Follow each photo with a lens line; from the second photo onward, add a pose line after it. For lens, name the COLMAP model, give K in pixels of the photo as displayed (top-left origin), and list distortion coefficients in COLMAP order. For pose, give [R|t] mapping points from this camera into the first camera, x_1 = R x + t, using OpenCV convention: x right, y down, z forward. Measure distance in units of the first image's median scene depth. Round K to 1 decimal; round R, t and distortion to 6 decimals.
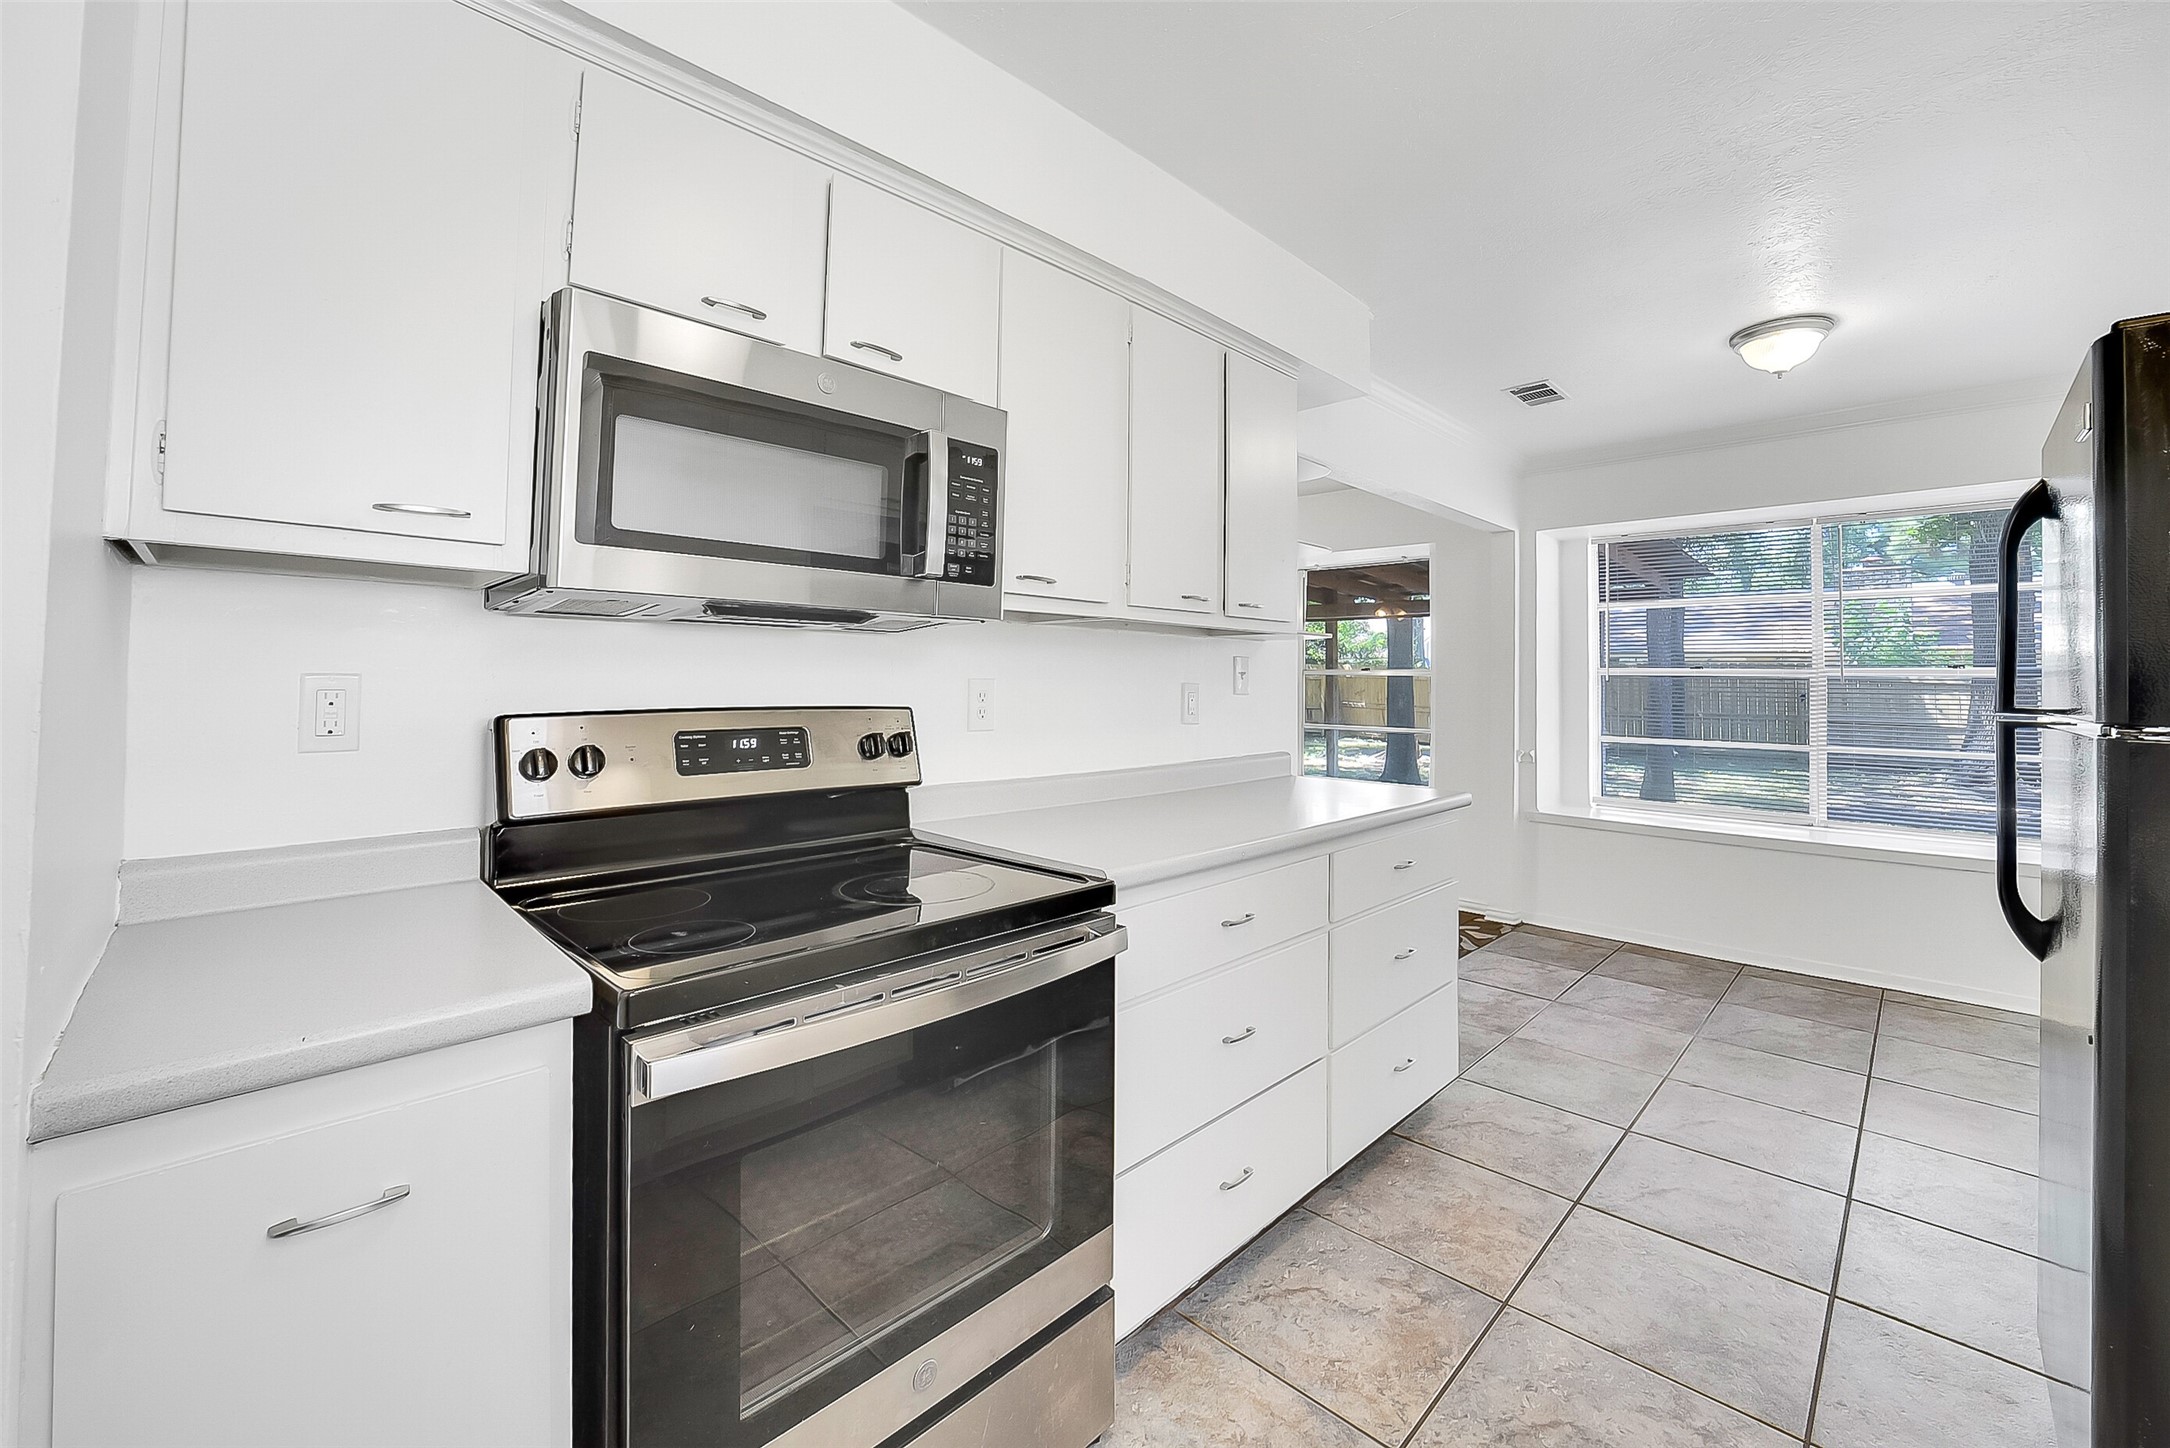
lens RADIAL K [[875.3, 0, 1060.8], [0, 875.3, 656.2], [0, 0, 1]] dist [-0.022520, -0.000159]
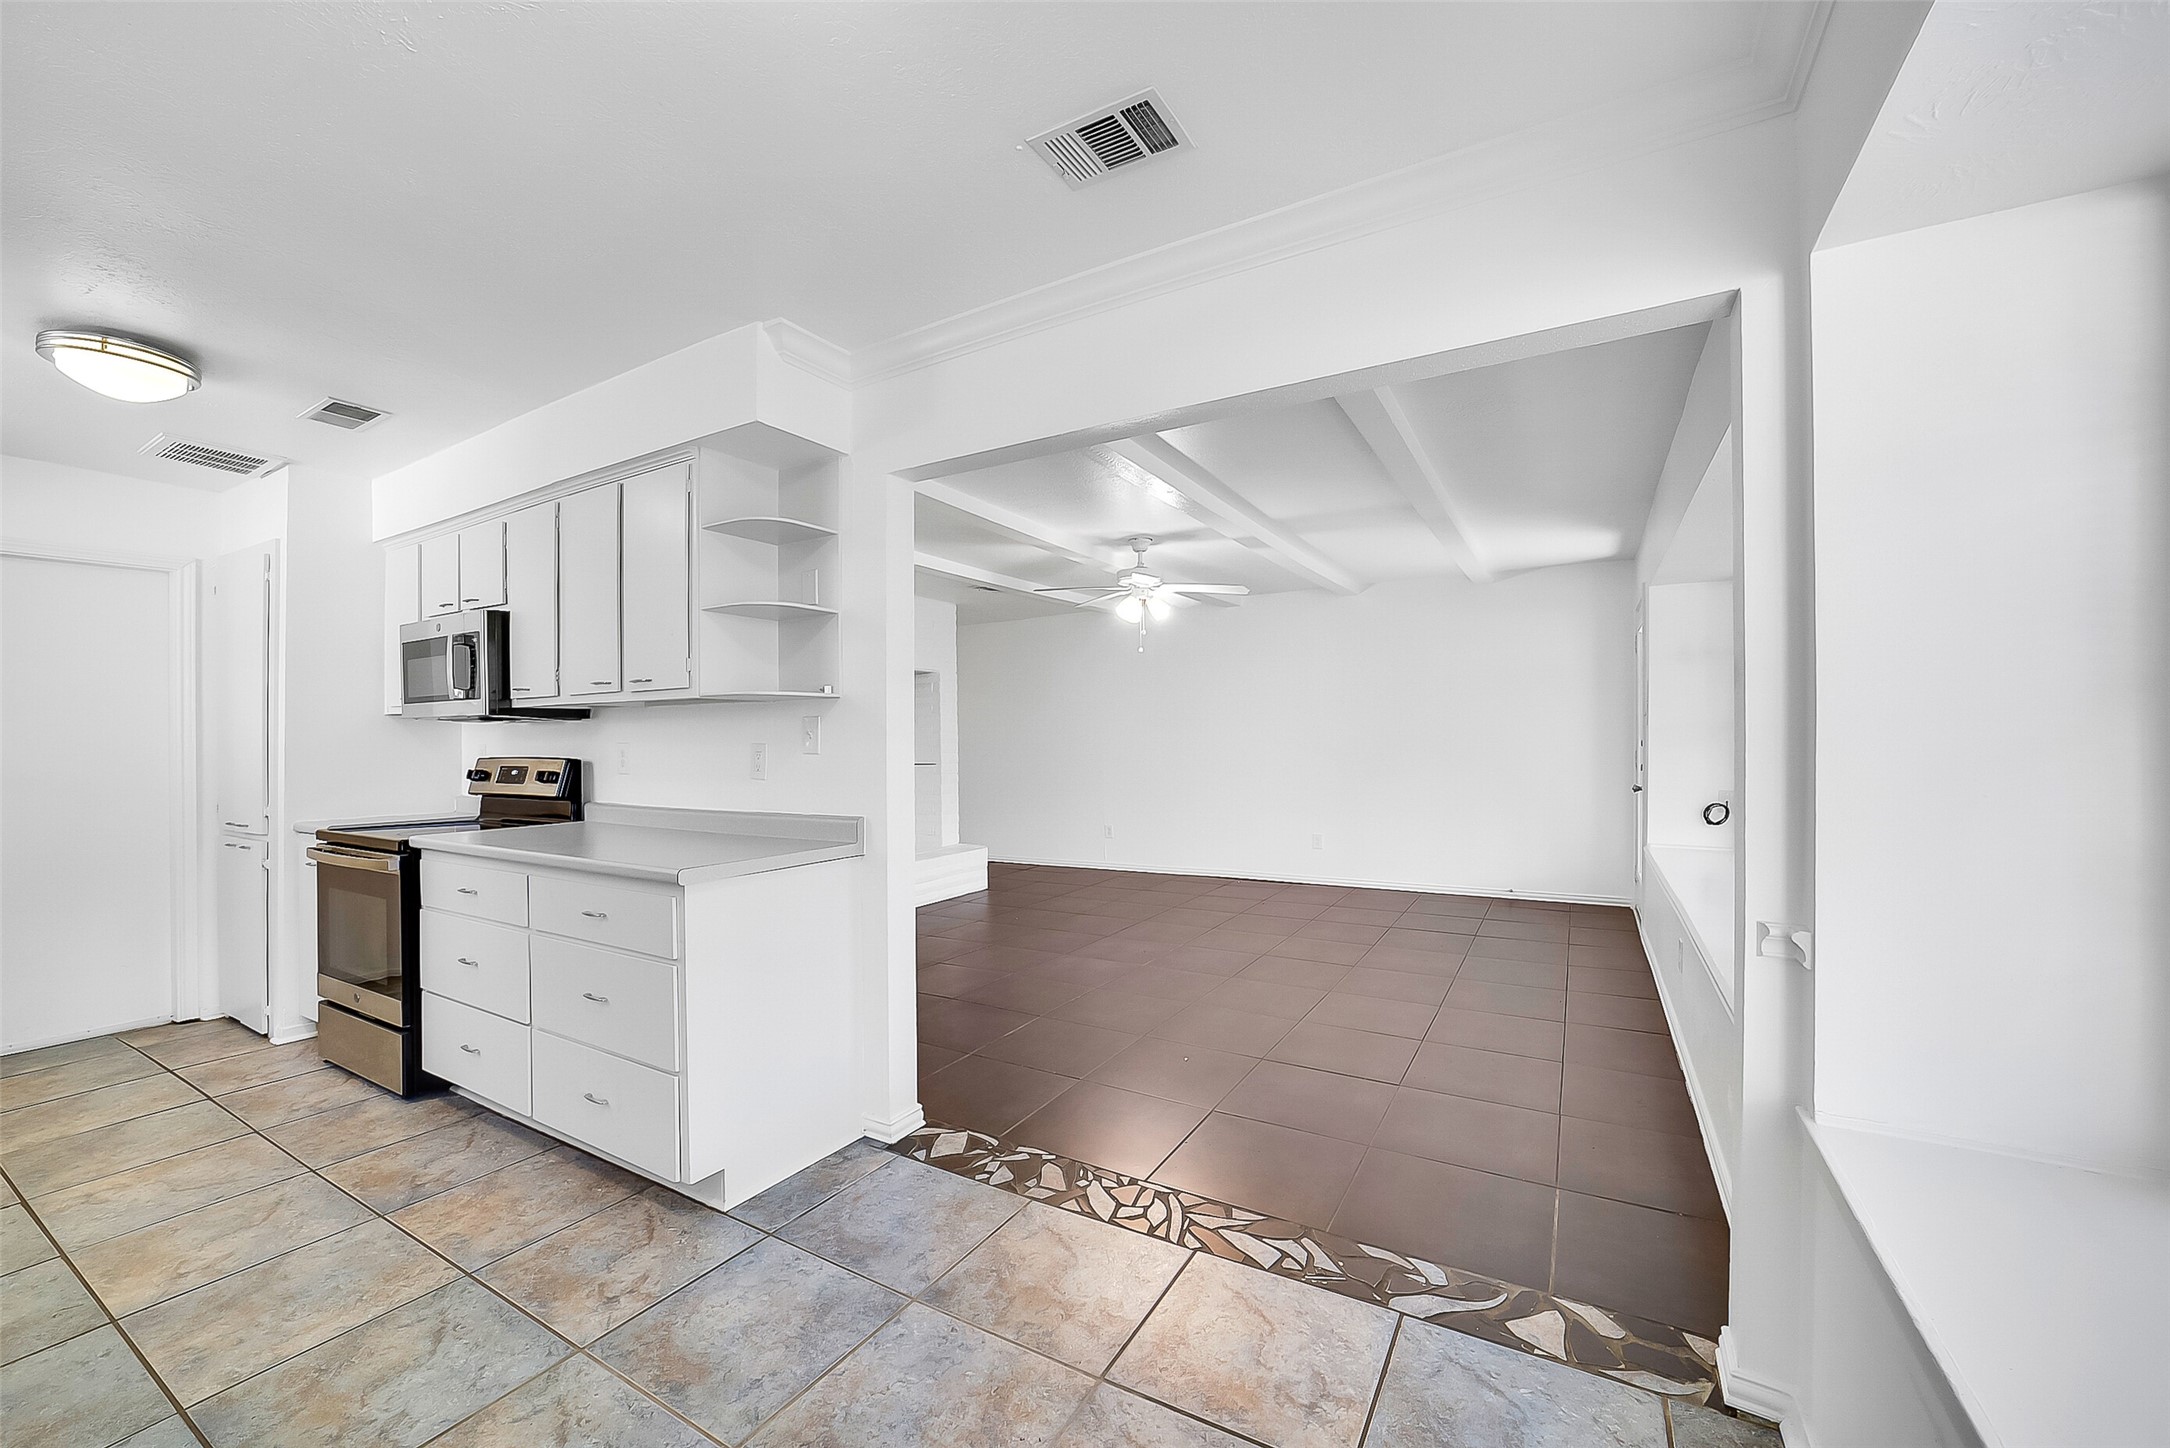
lens RADIAL K [[838.5, 0, 1081.1], [0, 838.5, 746.8], [0, 0, 1]] dist [-0.011290, 0.000363]
pose [[0.252012, -0.006494, -0.967702, 1.197766], [0.041798, 0.999117, 0.004180, 0.043806], [0.966821, -0.041501, 0.252061, 1.034763]]
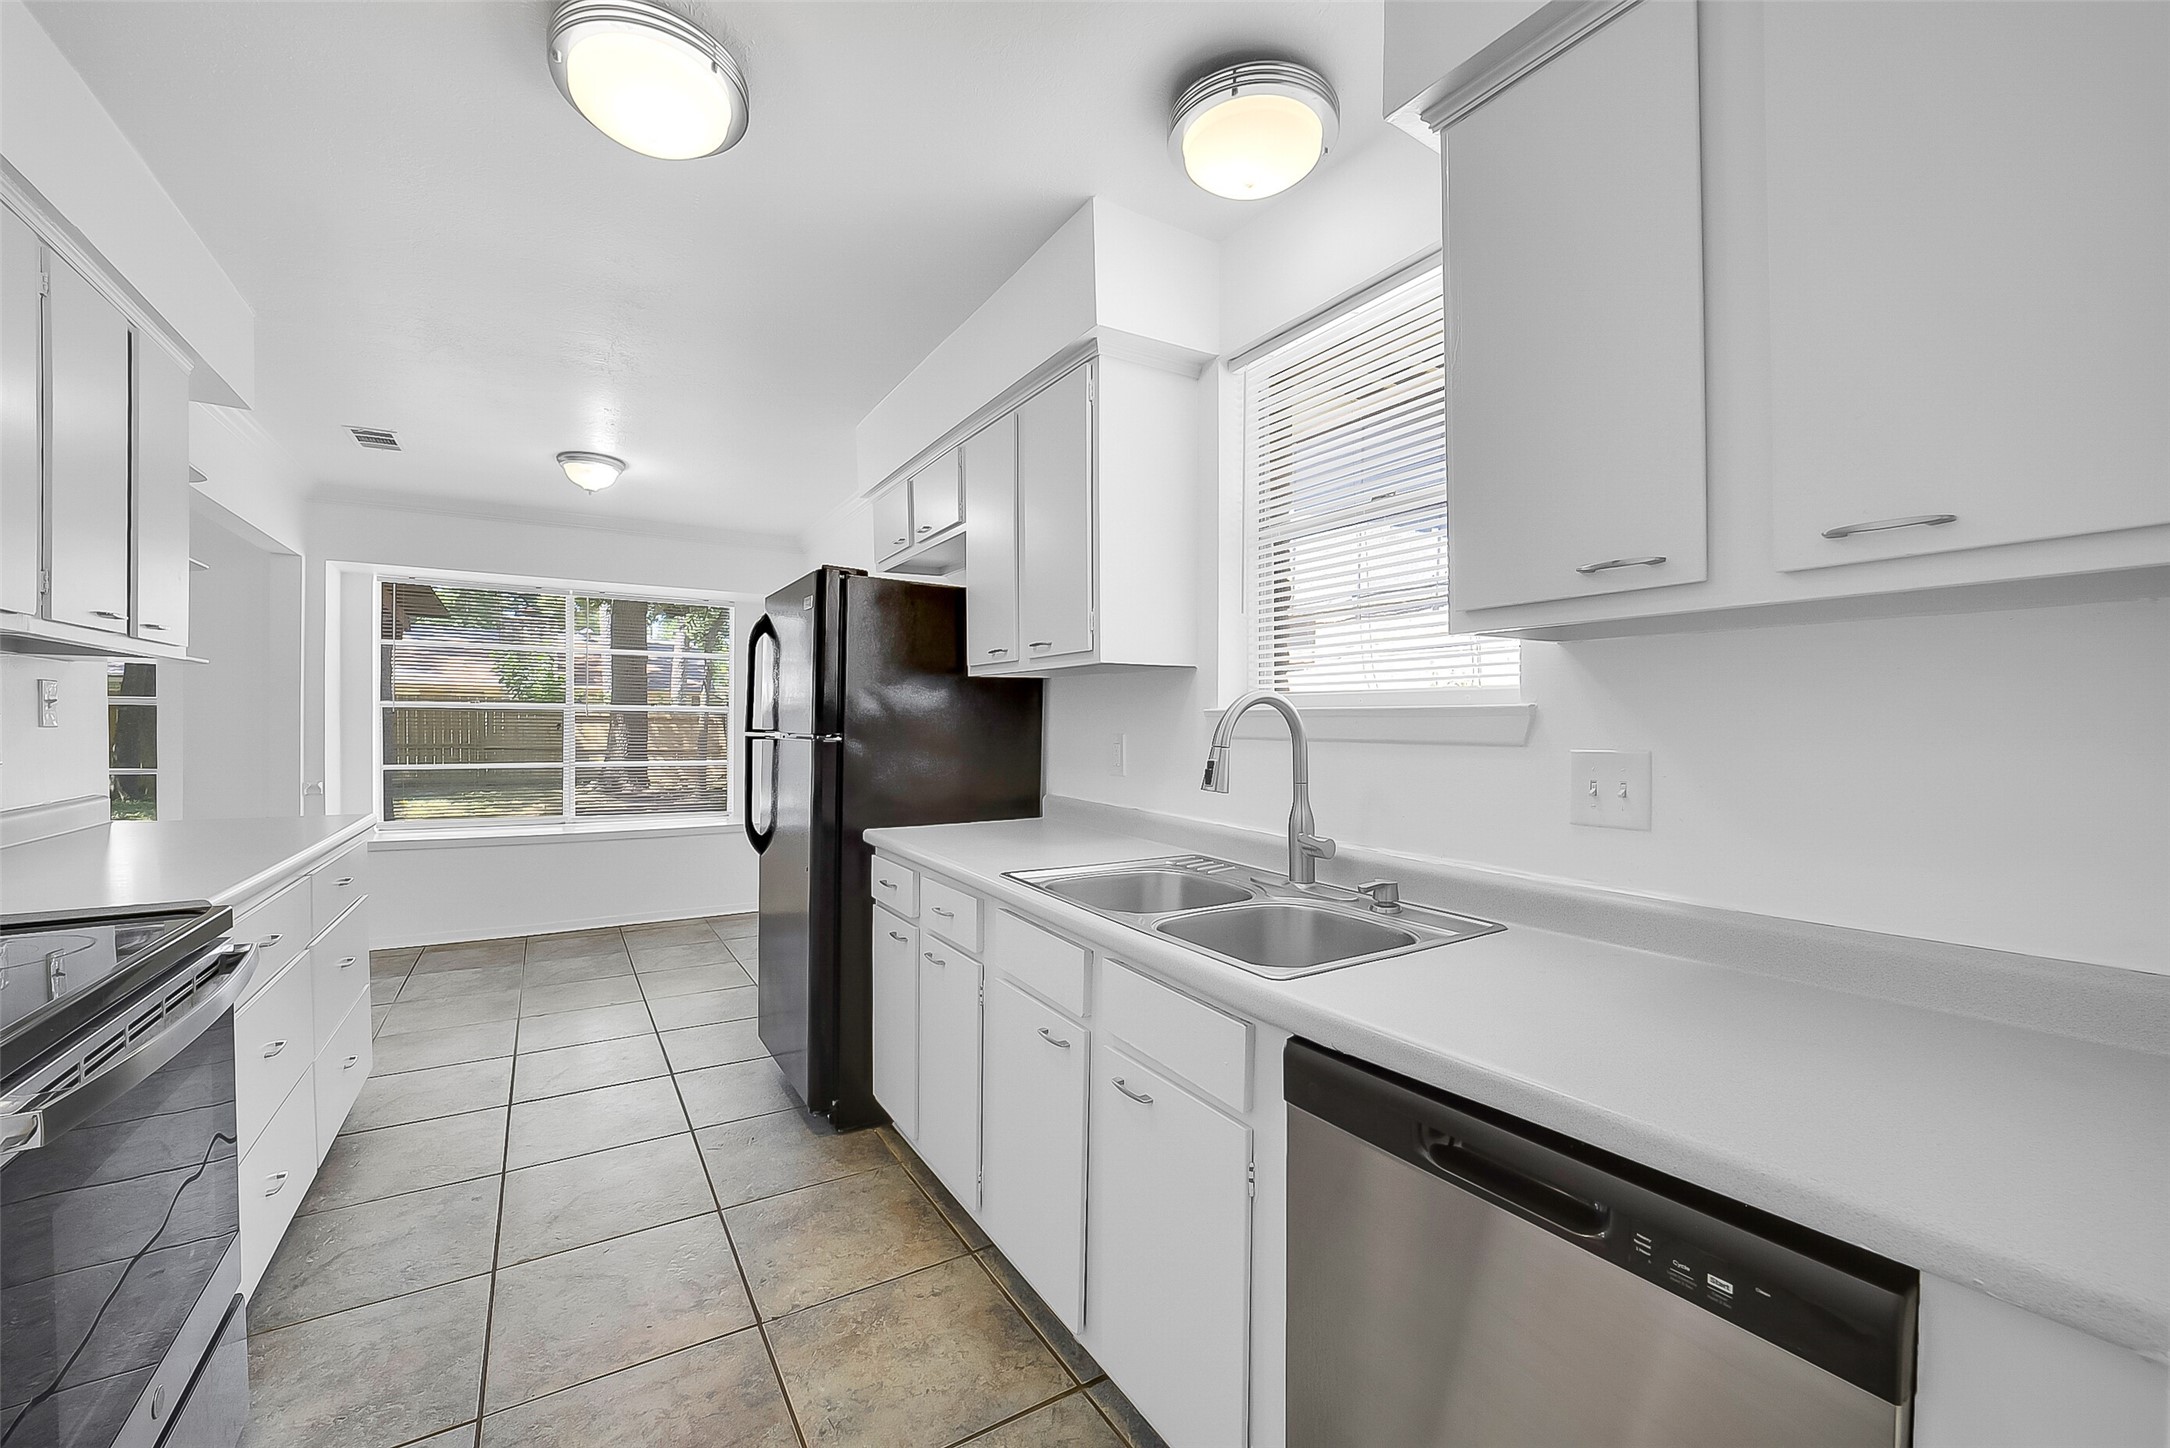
lens RADIAL K [[869.4, 0, 1090.4], [0, 869.4, 729.5], [0, 0, 1]] dist [-0.021018, 0.000272]
pose [[0.215433, -0.013640, 0.976423, -0.349519], [-0.034688, 0.999165, 0.021611, -0.004327], [-0.975902, -0.038525, 0.214780, -0.099264]]
